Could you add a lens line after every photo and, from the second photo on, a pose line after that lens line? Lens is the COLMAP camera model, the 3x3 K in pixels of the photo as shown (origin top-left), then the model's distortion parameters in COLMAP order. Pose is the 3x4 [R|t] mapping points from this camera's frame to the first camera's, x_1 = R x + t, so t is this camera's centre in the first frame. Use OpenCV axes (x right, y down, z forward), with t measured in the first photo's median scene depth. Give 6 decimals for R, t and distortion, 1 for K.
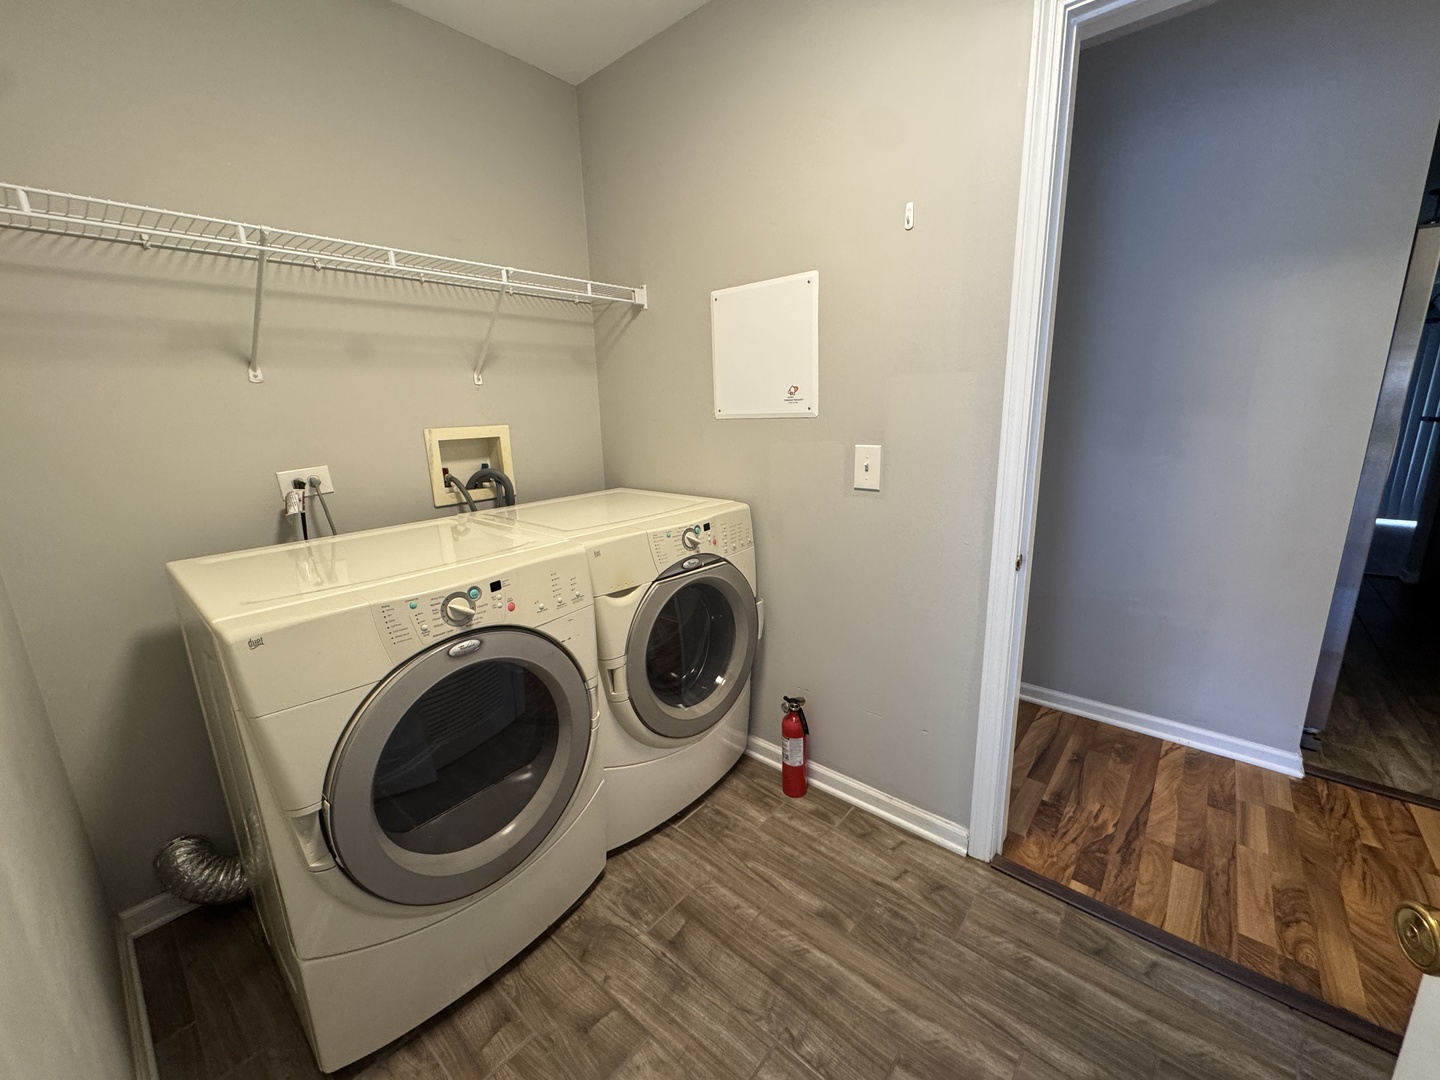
lens RADIAL K [[575.8, 0, 720.0], [0, 575.8, 540.0], [0, 0, 1]] dist [-0.000594, 0.000109]
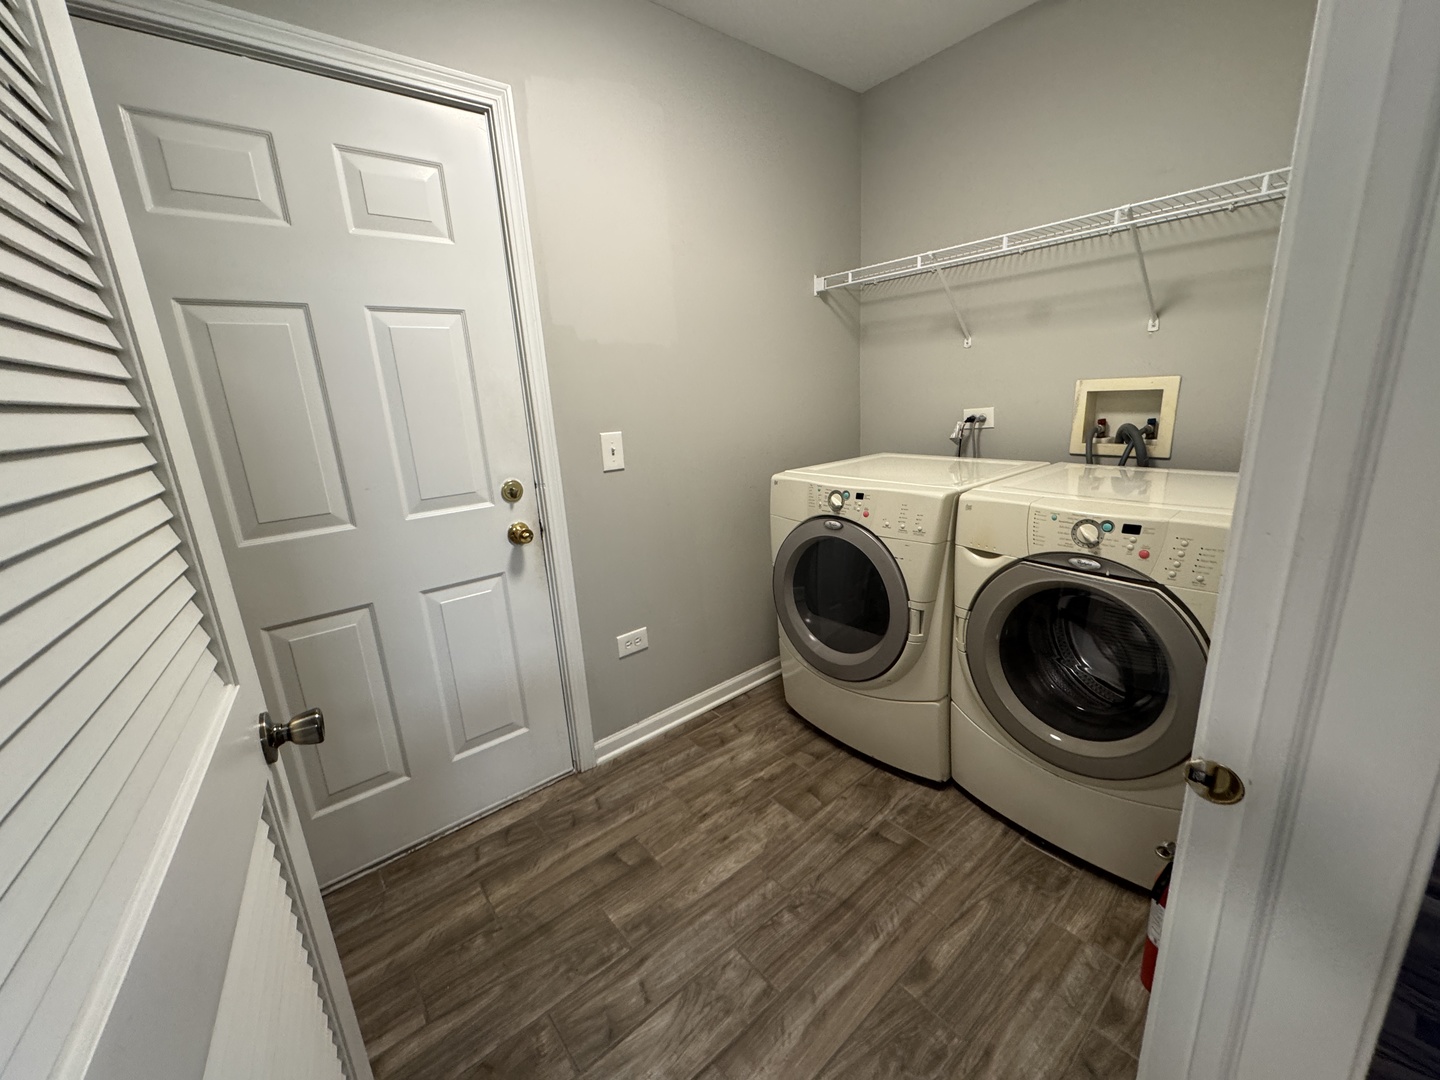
lens RADIAL K [[553.5, 0, 714.4], [0, 553.5, 550.4], [0, 0, 1]] dist [-0.024380, 0.000100]
pose [[-0.175733, 0.309077, -0.934660, 0.851372], [-0.163780, 0.927024, 0.337345, -0.169462], [0.970718, 0.212361, -0.112288, 0.677467]]
